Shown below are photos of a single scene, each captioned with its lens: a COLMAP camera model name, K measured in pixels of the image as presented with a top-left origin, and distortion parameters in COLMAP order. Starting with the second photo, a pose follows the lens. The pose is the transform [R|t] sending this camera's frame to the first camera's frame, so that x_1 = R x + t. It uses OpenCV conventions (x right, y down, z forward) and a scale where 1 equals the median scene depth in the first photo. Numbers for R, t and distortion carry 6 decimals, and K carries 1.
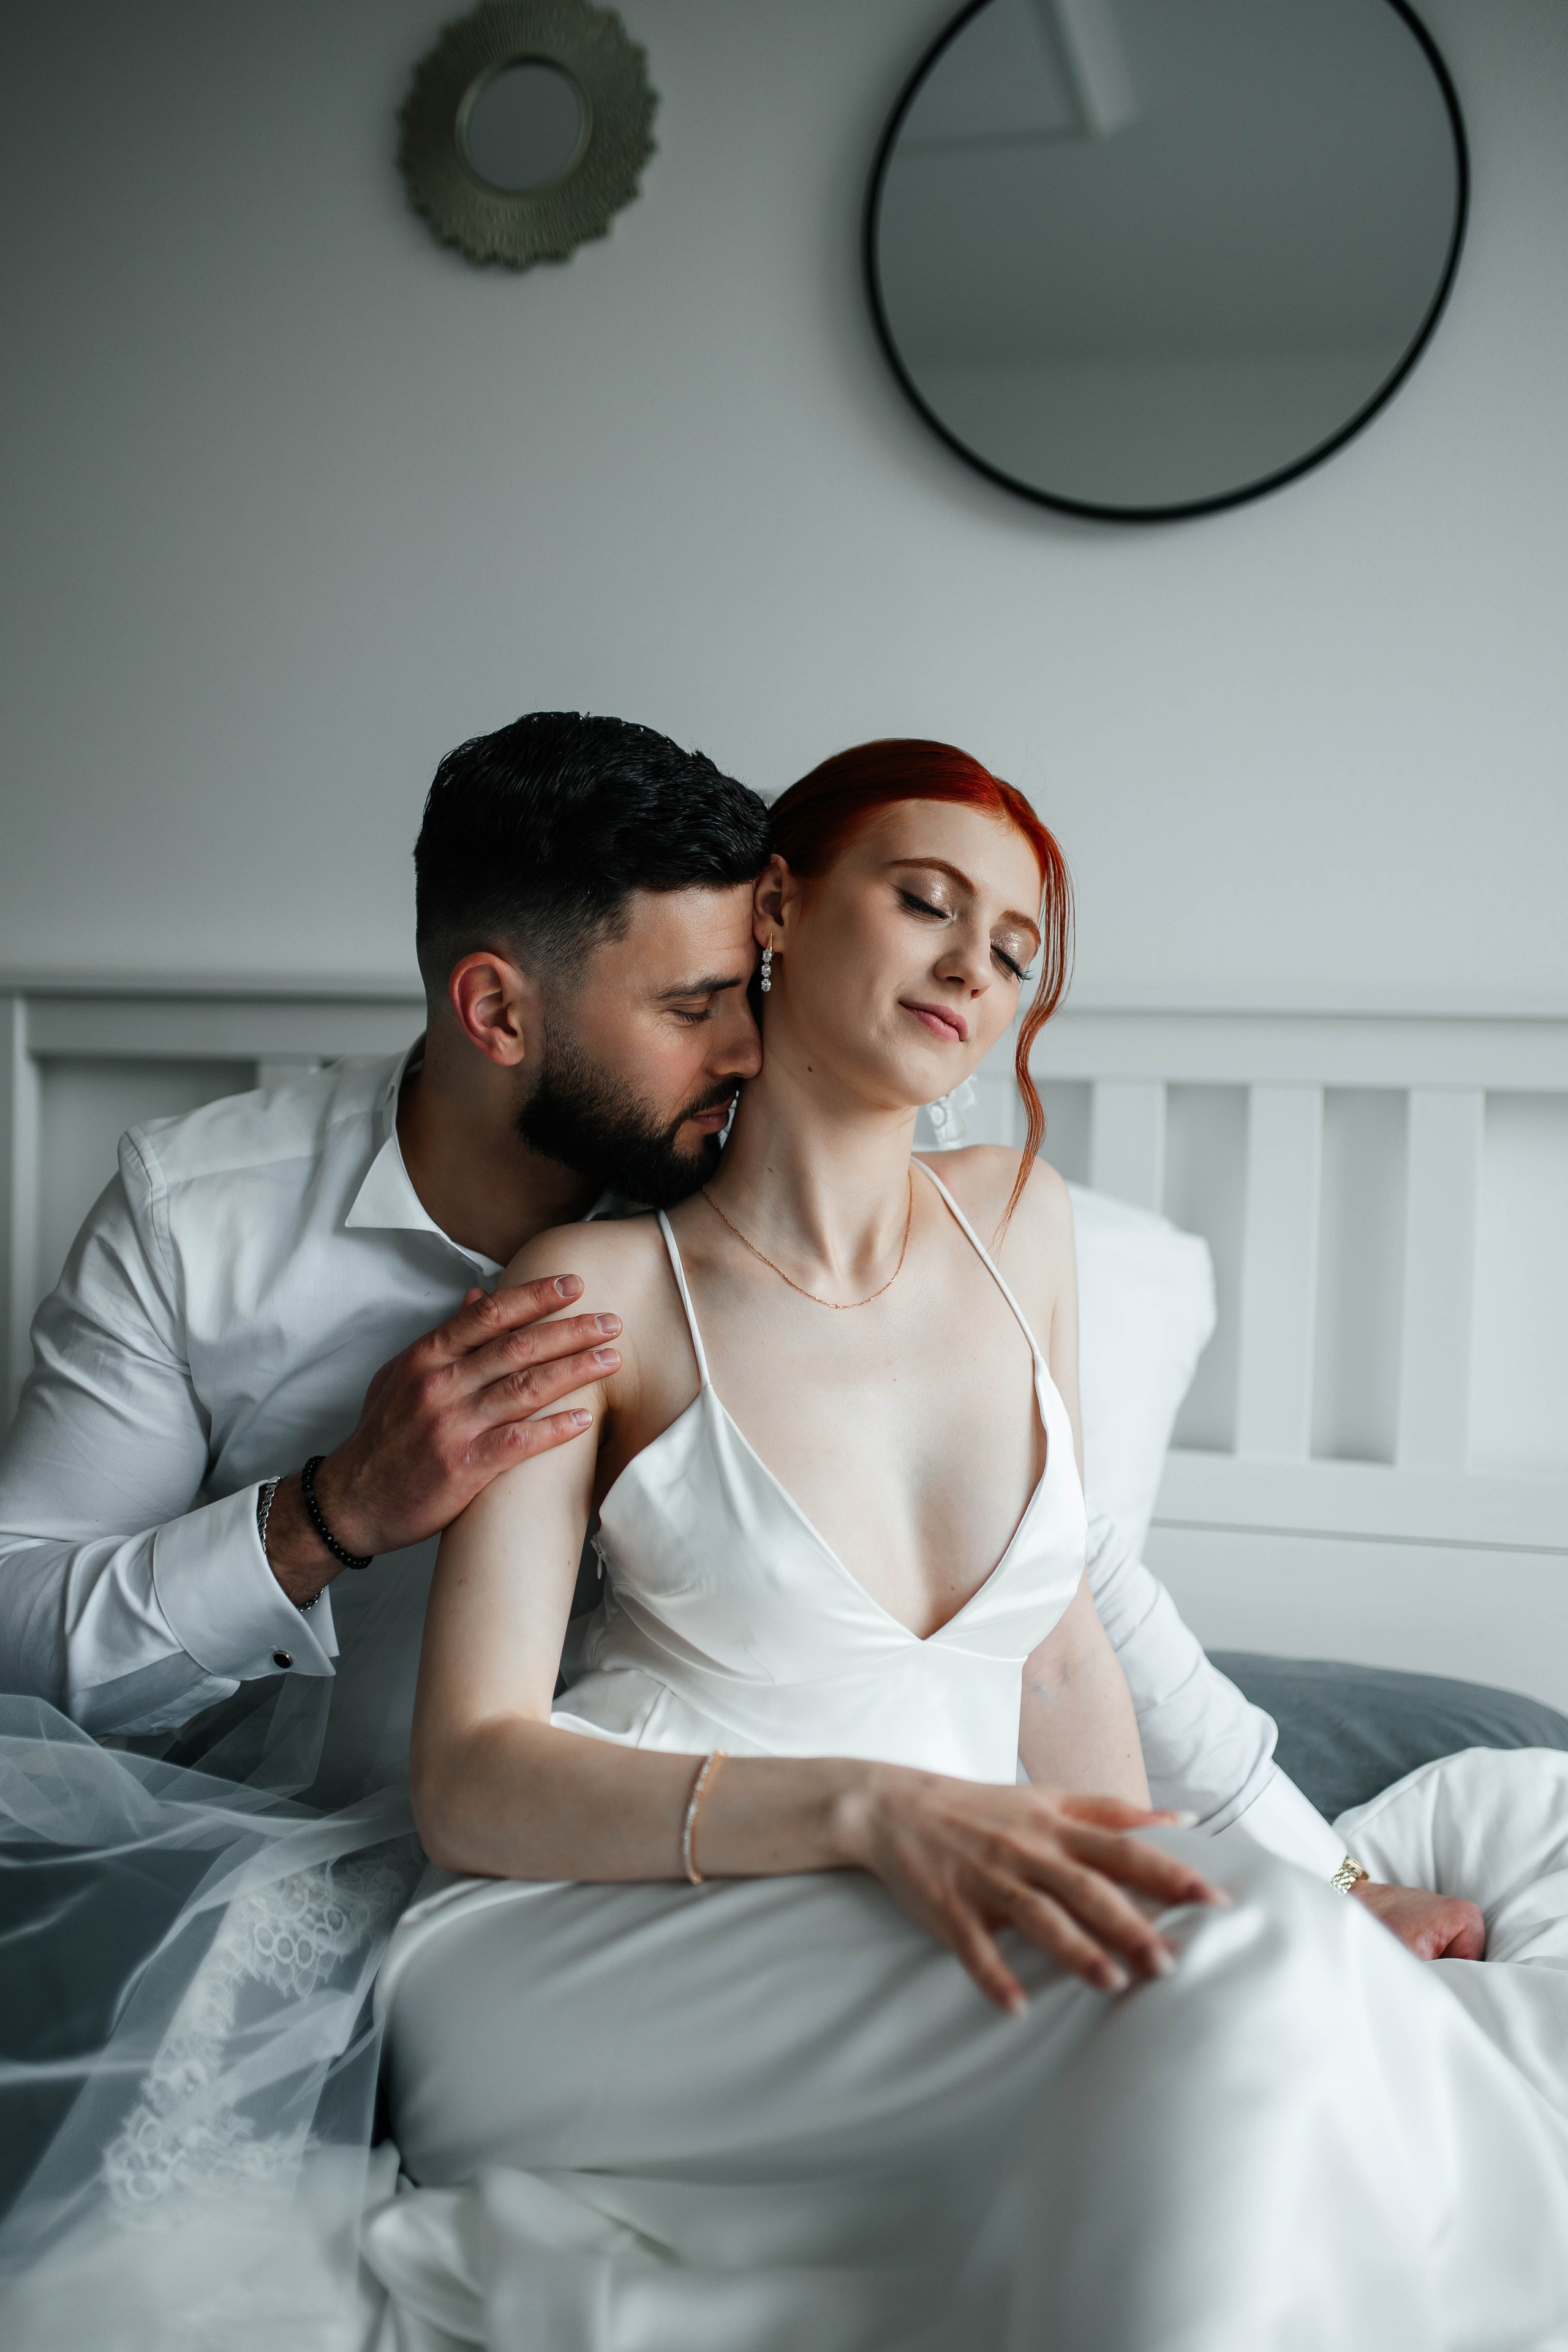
lens RADIAL K [[2141.1, 0, 781.7], [0, 2141.1, 1187.4], [0, 0, 1]] dist [-0.005264, 0.000000]
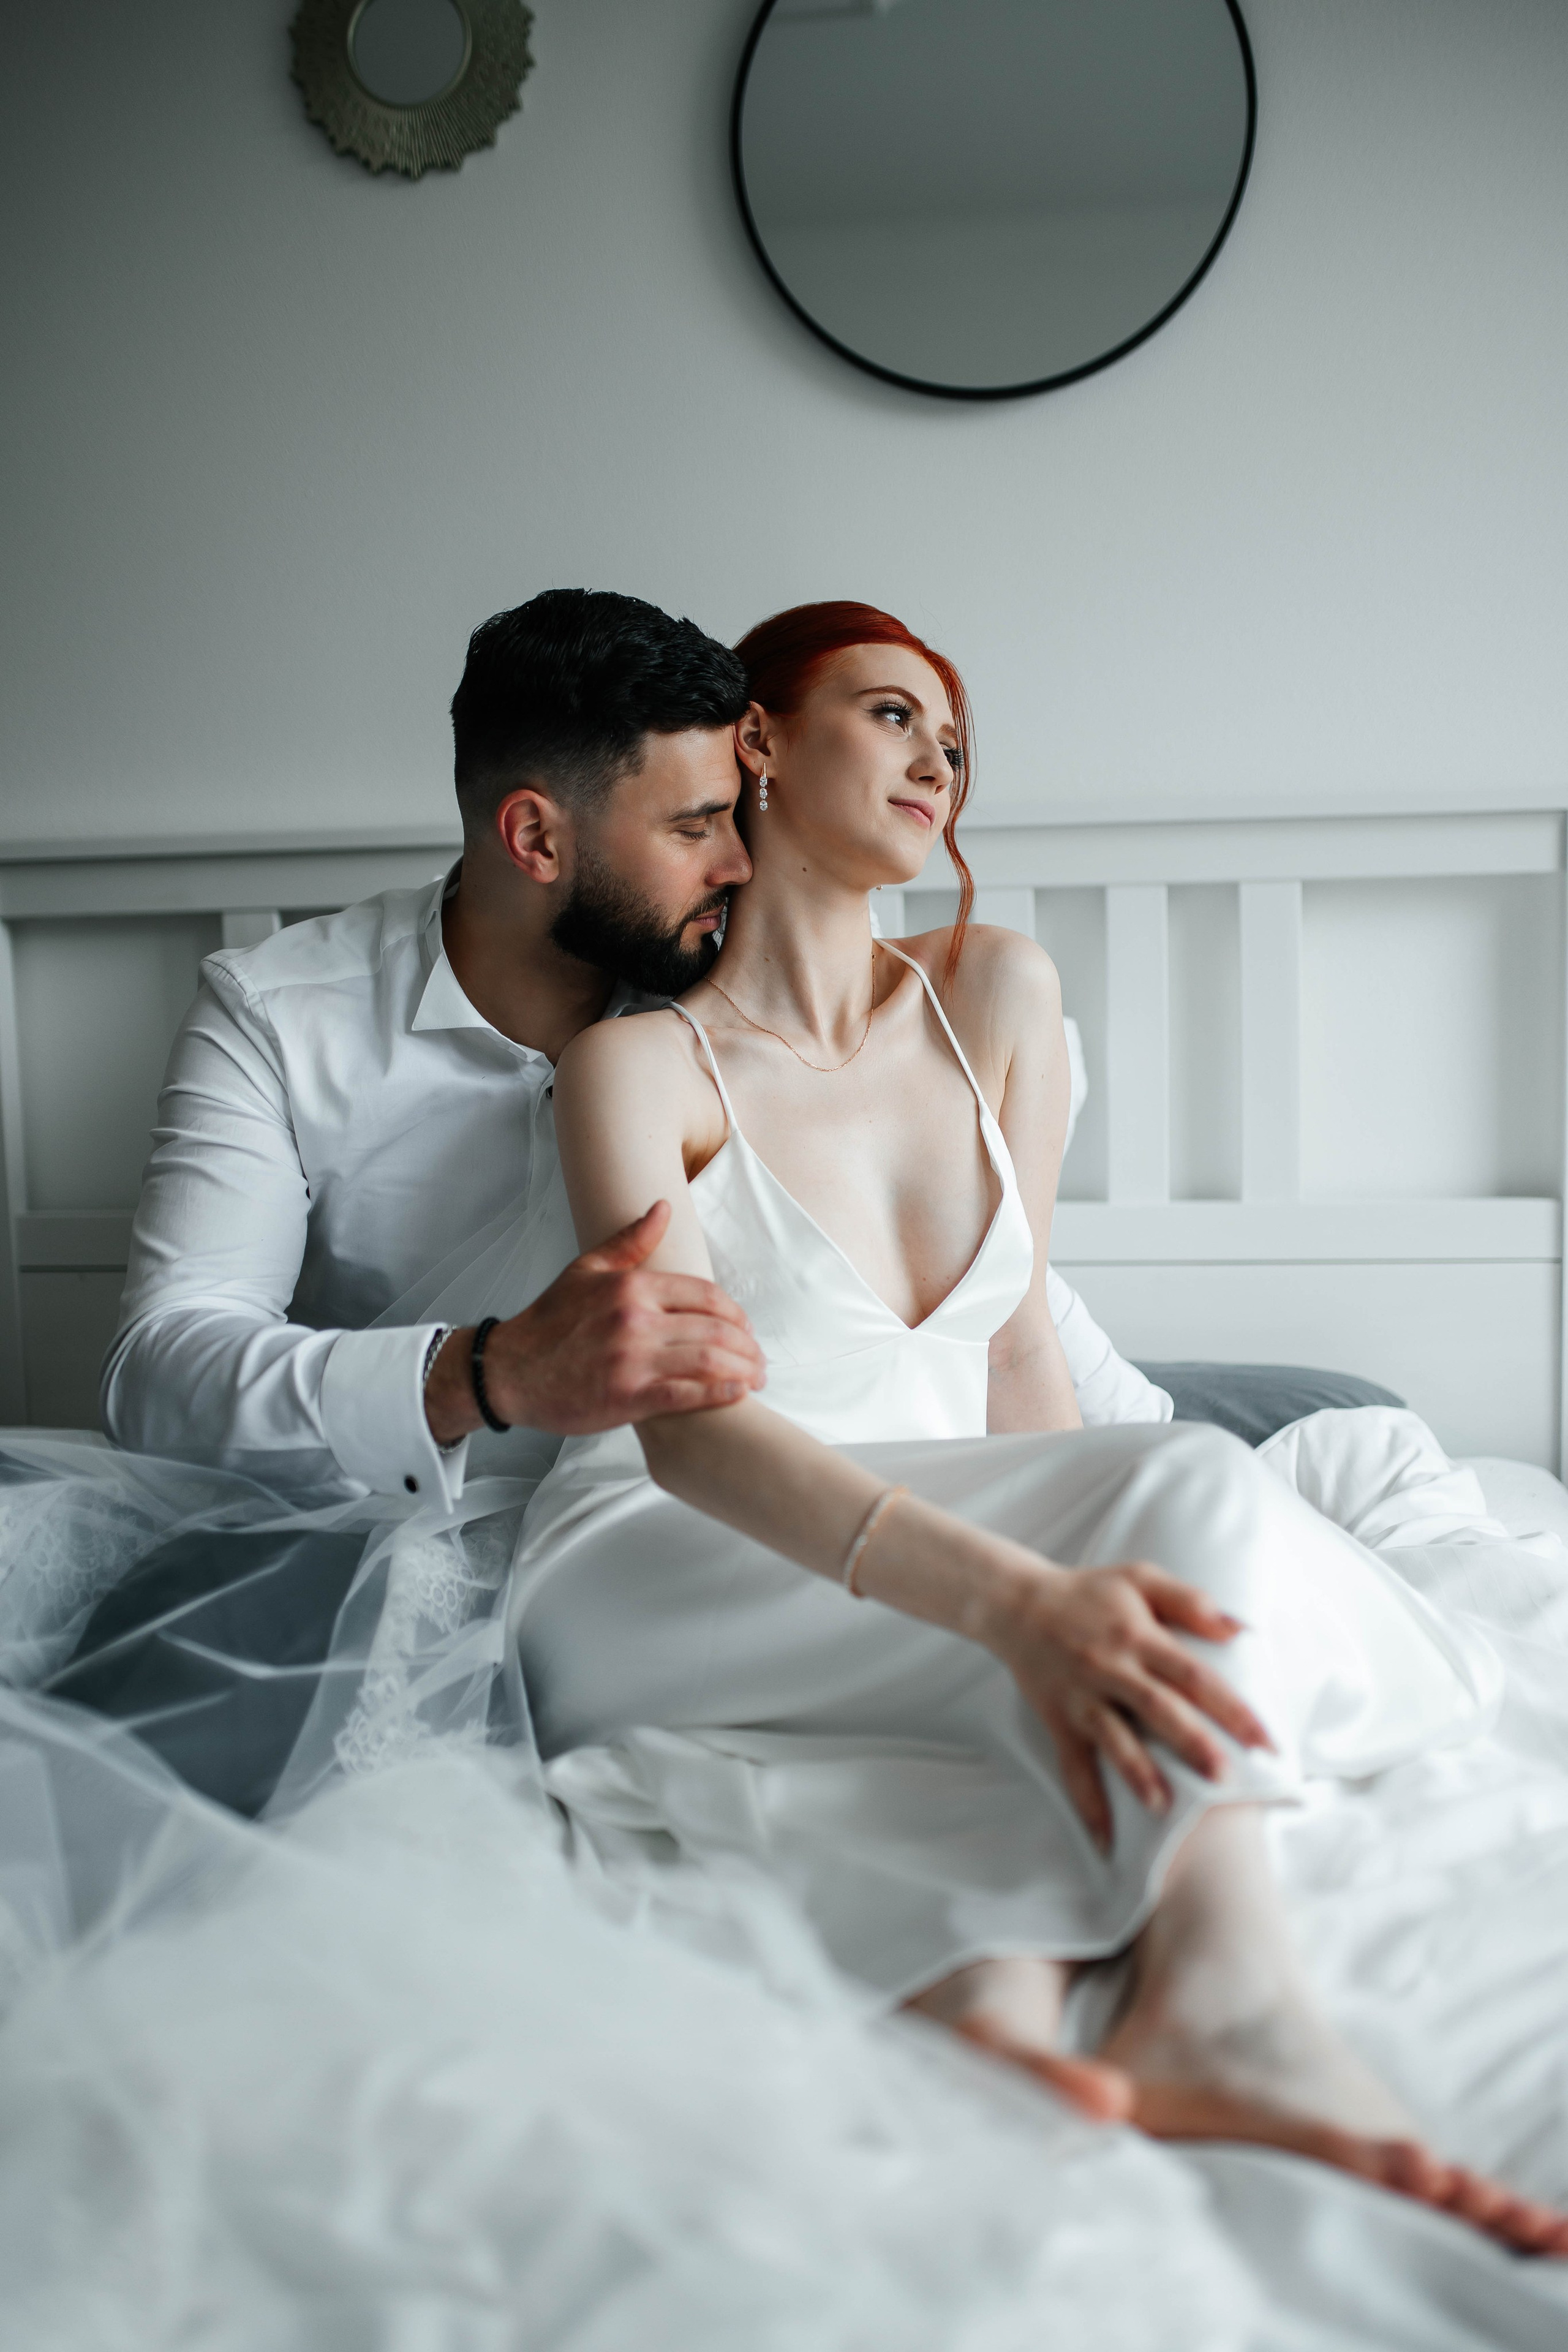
lens RADIAL K [[2124.5, 0, 795.8], [0, 2124.5, 1182.6], [0, 0, 1]] dist [-0.041670, 0.072245]
pose [[0.992509, -0.064594, 0.103698, -0.117287], [0.057736, 0.996025, 0.067834, 0.036601], [-0.107668, -0.061338, 0.992293, -0.208108]]
